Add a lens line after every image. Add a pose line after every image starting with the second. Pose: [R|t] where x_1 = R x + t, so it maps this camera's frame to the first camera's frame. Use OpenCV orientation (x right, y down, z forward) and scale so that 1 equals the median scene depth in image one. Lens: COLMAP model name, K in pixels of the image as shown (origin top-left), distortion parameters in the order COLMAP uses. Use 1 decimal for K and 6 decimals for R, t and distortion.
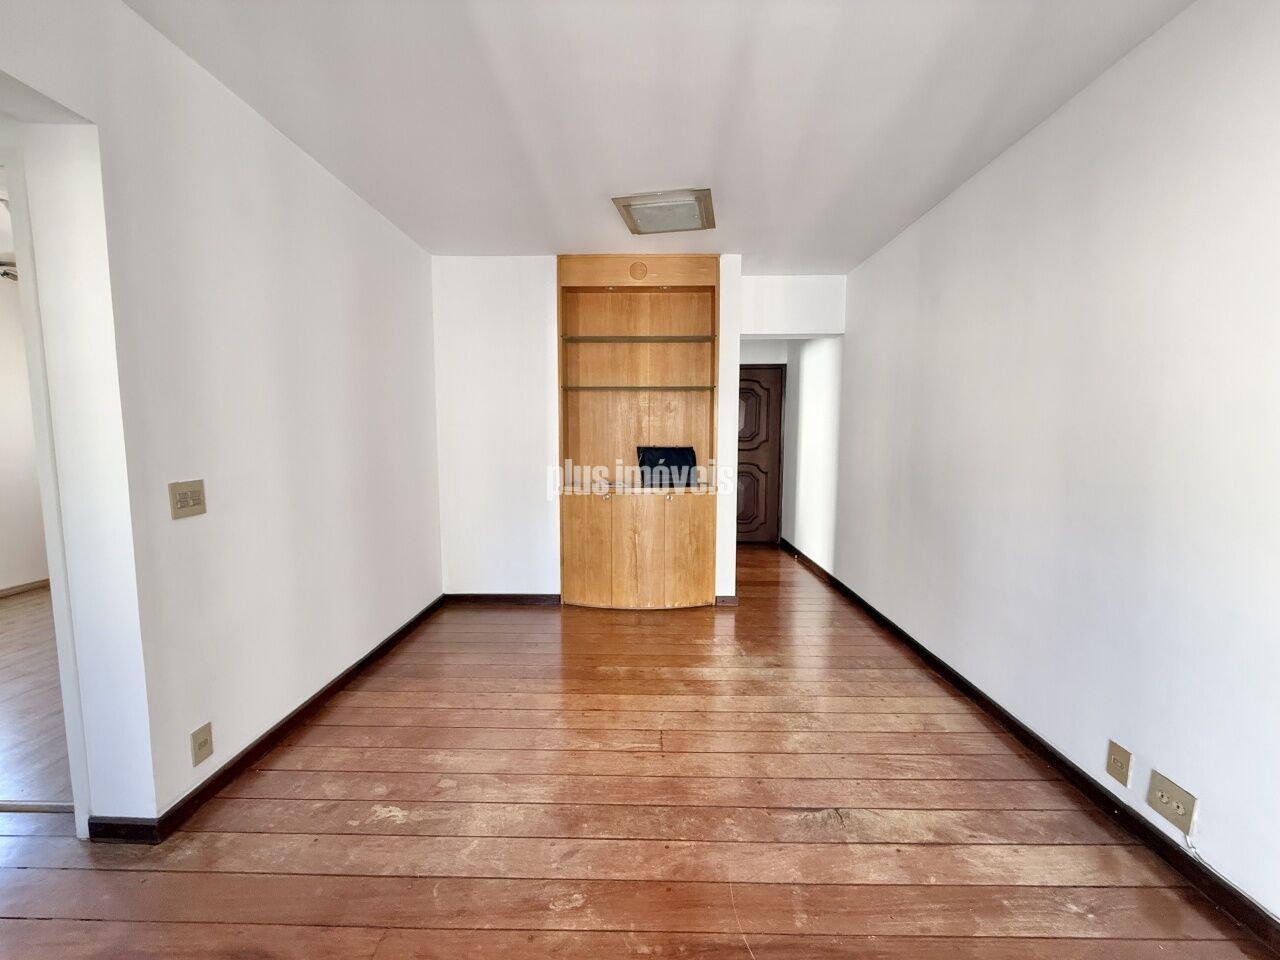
lens RADIAL K [[511.6, 0, 636.0], [0, 511.6, 479.0], [0, 0, 1]] dist [0.000264, -0.000052]
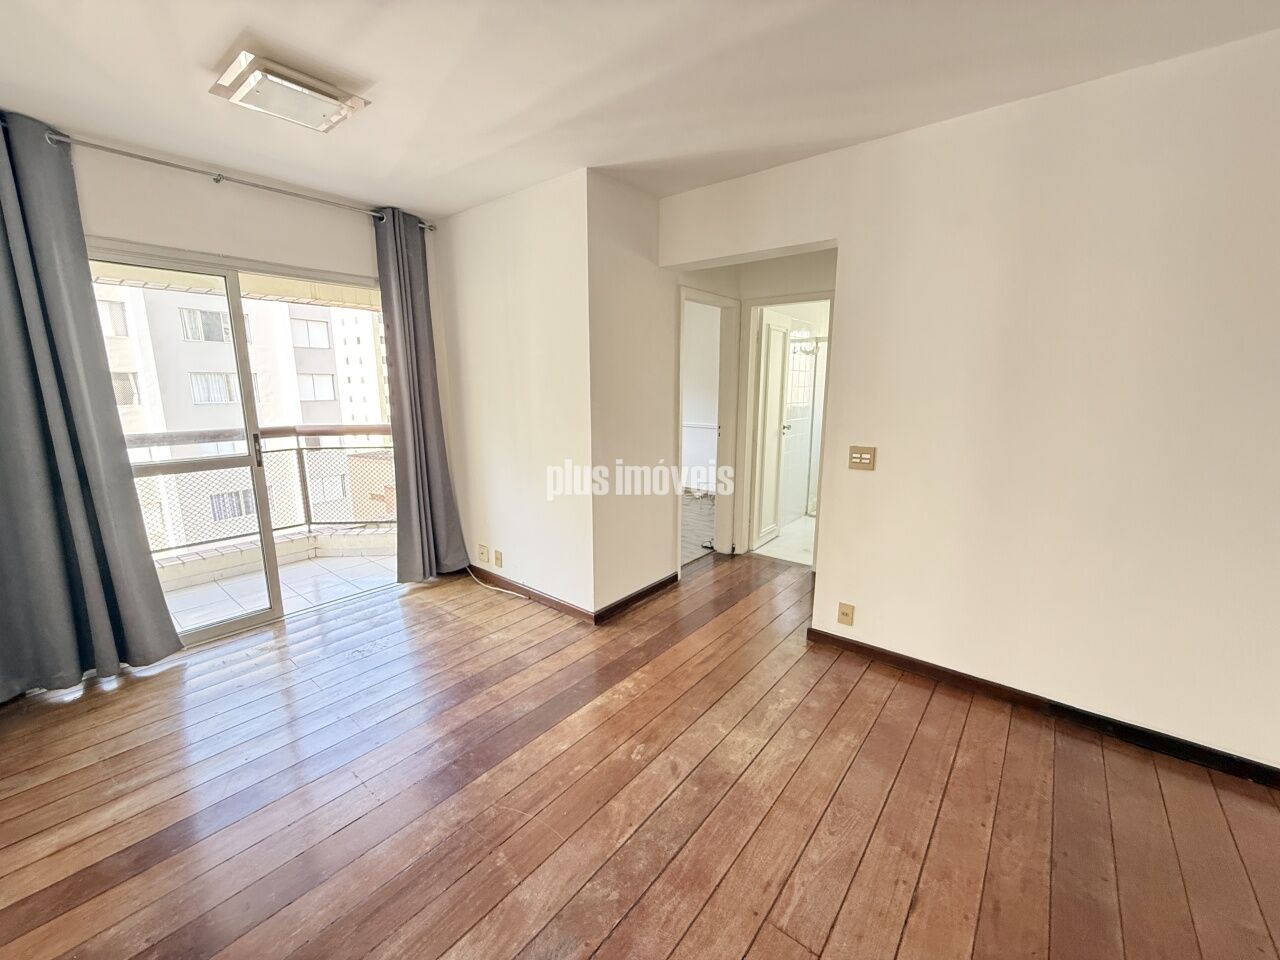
lens RADIAL K [[511.6, 0, 639.0], [0, 511.6, 479.1], [0, 0, 1]] dist [0.000264, -0.000052]
pose [[-0.614614, 0.144858, -0.775413, 0.730291], [-0.068975, 0.969360, 0.235761, -0.217480], [0.785807, 0.198387, -0.585791, 1.415898]]
